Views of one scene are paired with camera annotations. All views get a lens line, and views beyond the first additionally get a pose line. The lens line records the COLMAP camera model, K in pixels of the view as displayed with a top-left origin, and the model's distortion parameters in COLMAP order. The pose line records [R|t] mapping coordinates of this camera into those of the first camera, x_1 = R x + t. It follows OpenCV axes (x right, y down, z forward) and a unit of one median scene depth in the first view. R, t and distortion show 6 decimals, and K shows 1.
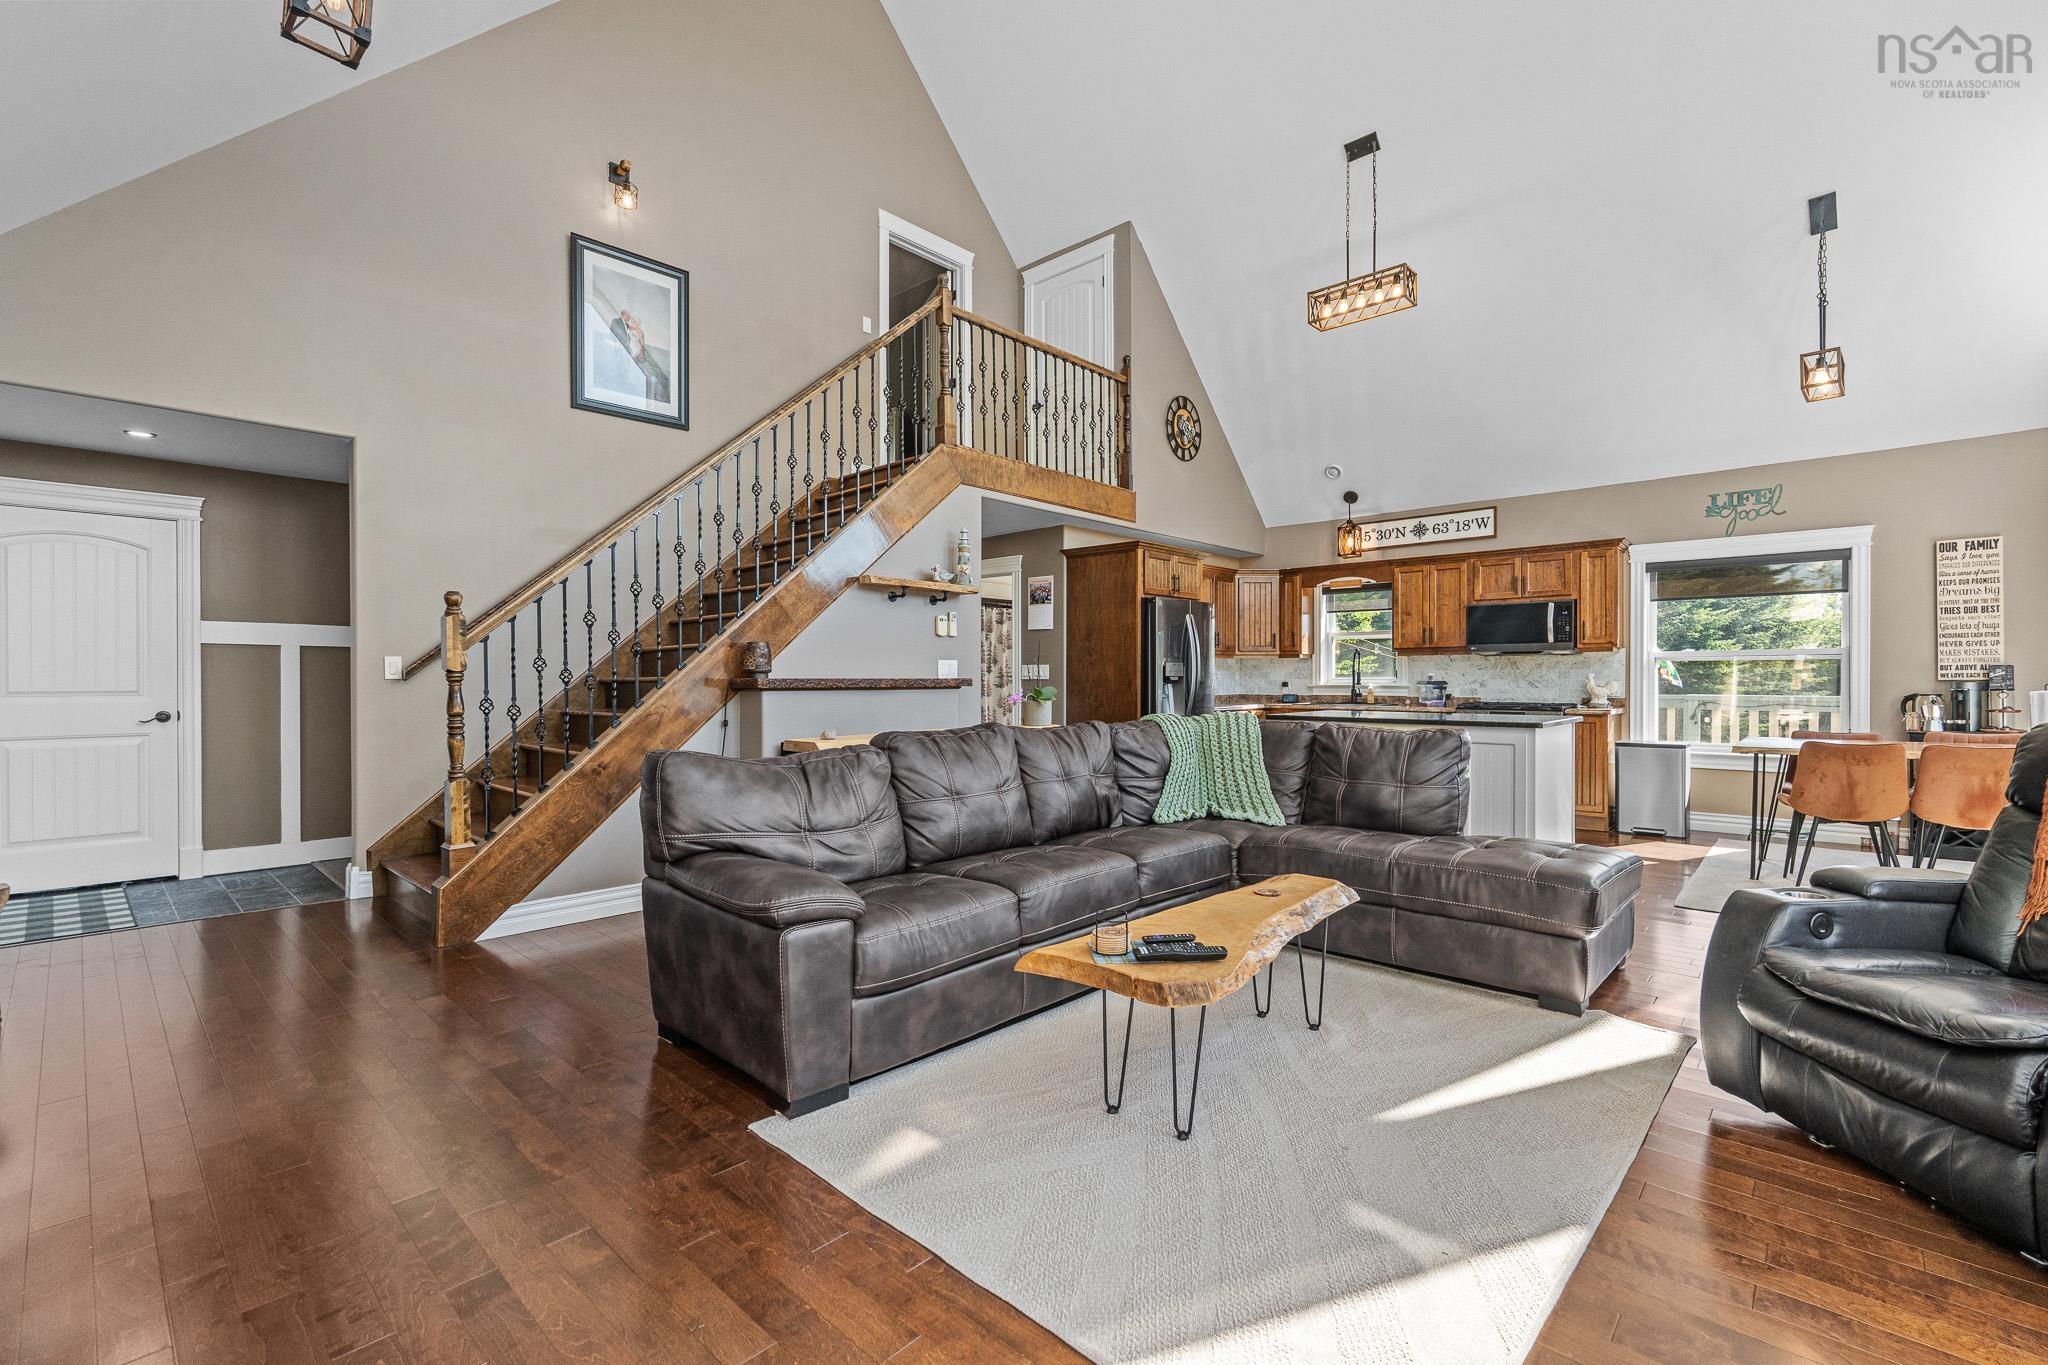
lens RADIAL K [[891.3, 0, 1020.1], [0, 891.3, 683.8], [0, 0, 1]] dist [-0.006332, 0.000596]
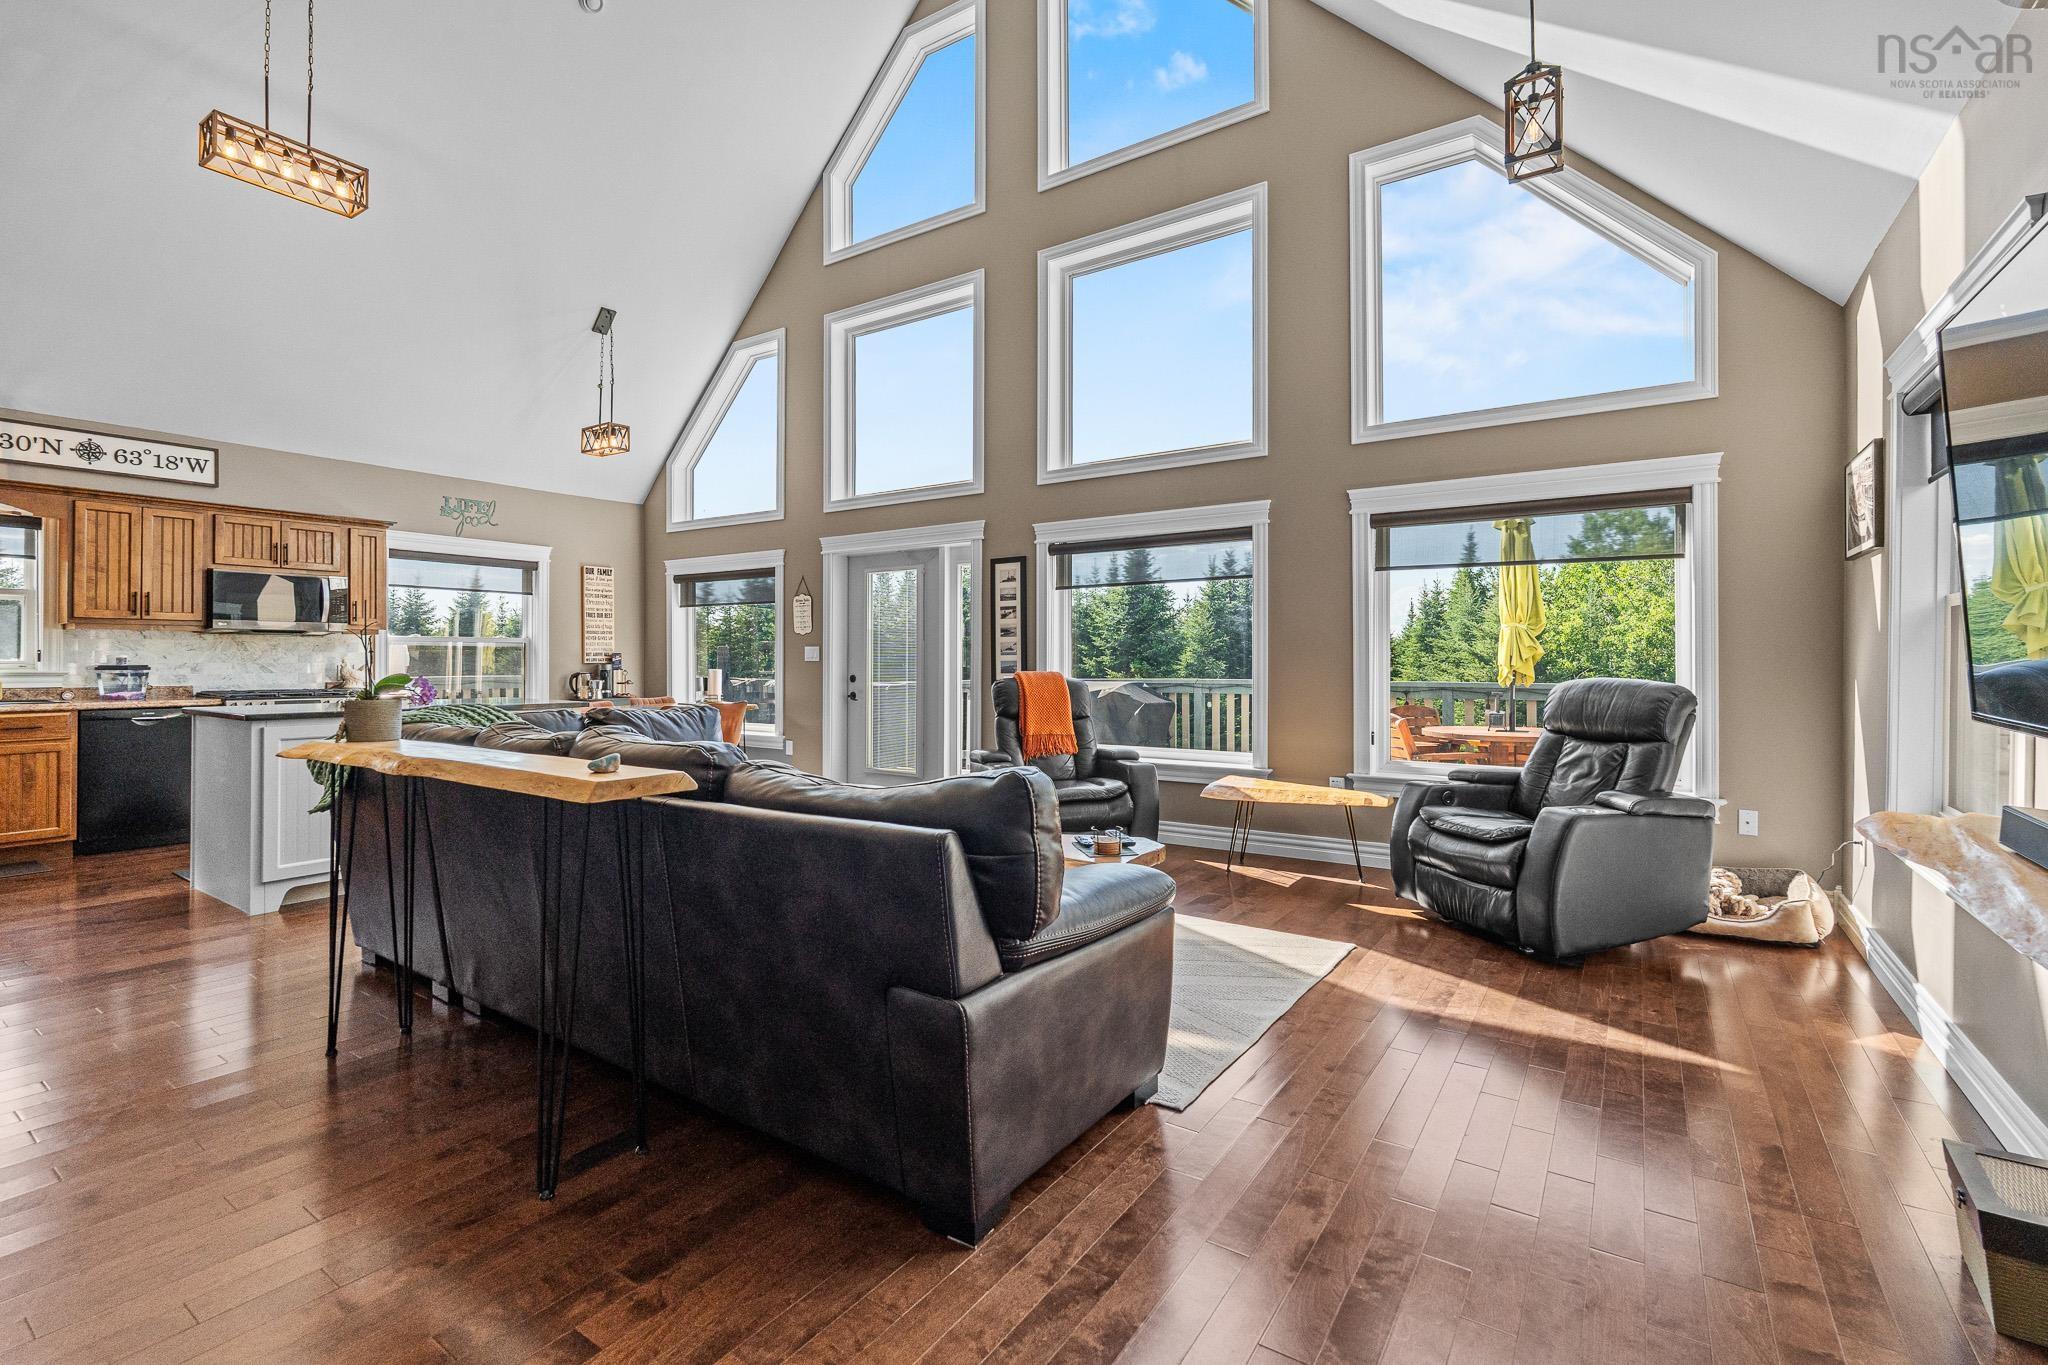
lens RADIAL K [[907.2, 0, 1023.3], [0, 907.2, 653.2], [0, 0, 1]] dist [-0.005799, -0.000066]
pose [[-0.151997, 0.009992, 0.988331, -0.429422], [0.005505, 0.999942, -0.009262, -0.002406], [-0.988366, 0.004032, -0.152043, 0.441608]]
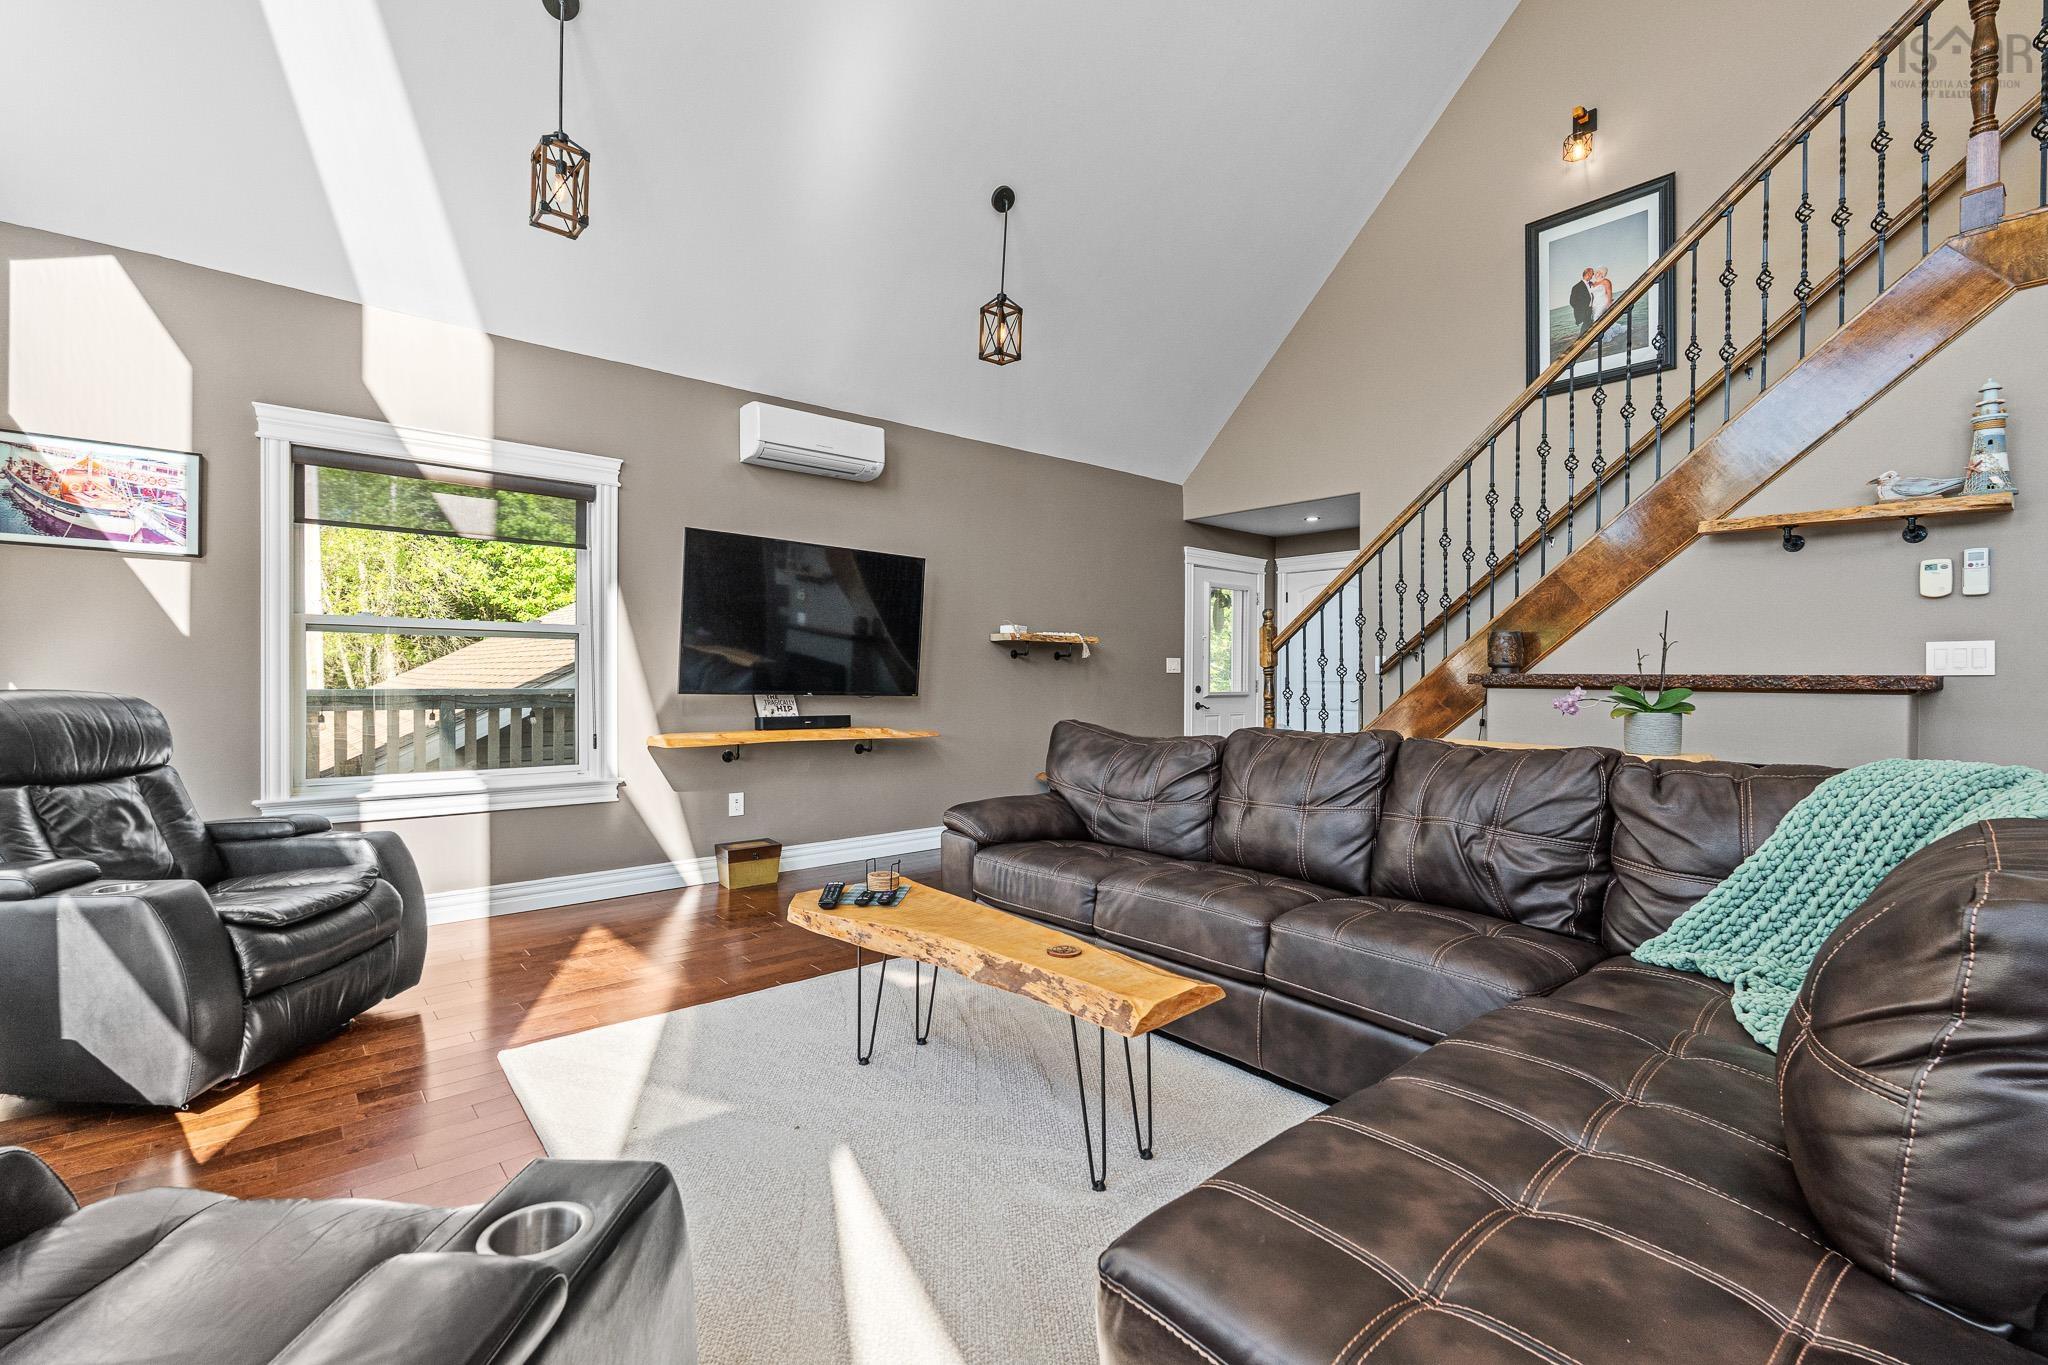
lens RADIAL K [[891.3, 0, 1020.1], [0, 891.3, 683.8], [0, 0, 1]] dist [-0.006332, 0.000596]
pose [[-0.105149, 0.011940, -0.994385, 0.429562], [-0.011851, 0.999842, 0.013259, -0.001554], [0.994386, 0.013178, -0.104991, 0.430792]]
